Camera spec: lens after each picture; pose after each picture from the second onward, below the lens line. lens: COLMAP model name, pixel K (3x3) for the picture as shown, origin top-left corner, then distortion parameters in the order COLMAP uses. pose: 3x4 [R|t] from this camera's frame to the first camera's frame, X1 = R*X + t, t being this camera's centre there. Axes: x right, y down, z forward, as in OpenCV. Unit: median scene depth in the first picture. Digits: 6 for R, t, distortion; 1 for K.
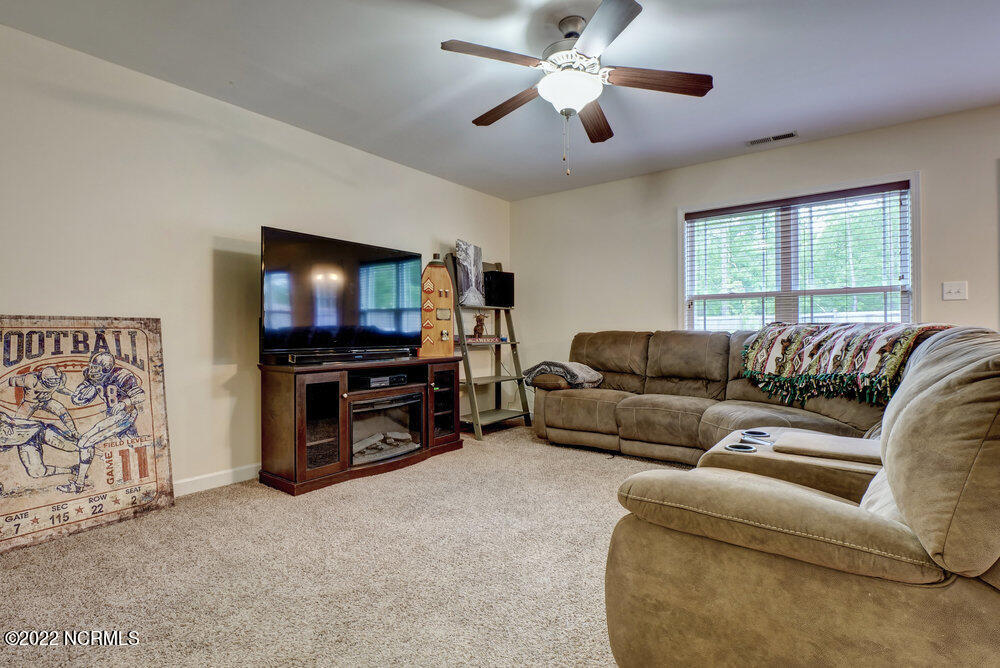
lens RADIAL K [[490.4, 0, 497.1], [0, 490.4, 331.2], [0, 0, 1]] dist [-0.012438, -0.001323]
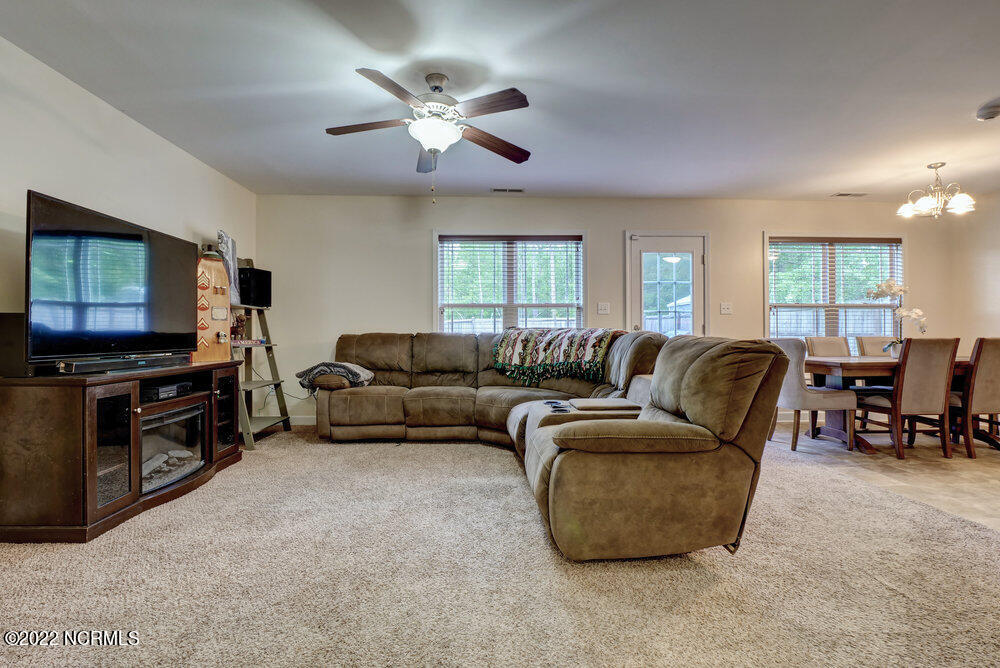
lens RADIAL K [[490.4, 0, 497.1], [0, 490.4, 331.2], [0, 0, 1]] dist [-0.012438, -0.001323]
pose [[0.764511, 0.005599, 0.644587, -0.340019], [-0.002322, 0.999980, -0.005931, 0.001877], [-0.644607, 0.003037, 0.764508, -0.014086]]
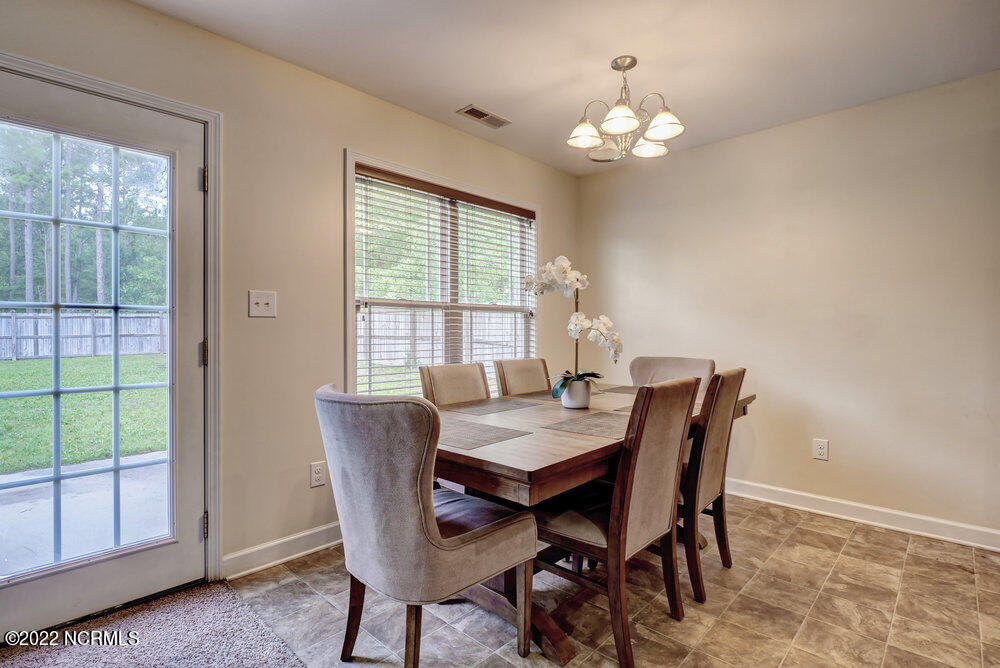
lens RADIAL K [[481.8, 0, 495.8], [0, 481.8, 331.6], [0, 0, 1]] dist [-0.016164, 0.000098]
pose [[0.109579, 0.000691, 0.993978, 0.561493], [-0.000878, 0.999999, -0.000599, -0.040651], [-0.993978, -0.000807, 0.109579, 0.300744]]
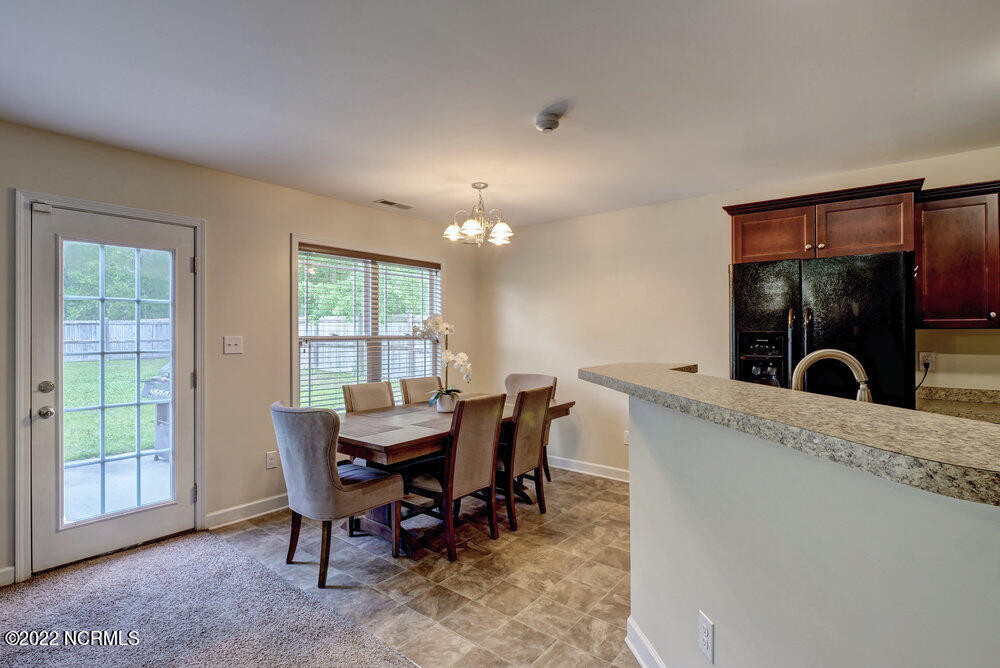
lens RADIAL K [[481.8, 0, 495.8], [0, 481.8, 331.6], [0, 0, 1]] dist [-0.016164, 0.000098]
pose [[0.022569, 0.004785, 0.999734, 0.228639], [-0.001070, 0.999988, -0.004762, -0.099669], [-0.999745, -0.000962, 0.022574, 0.140314]]
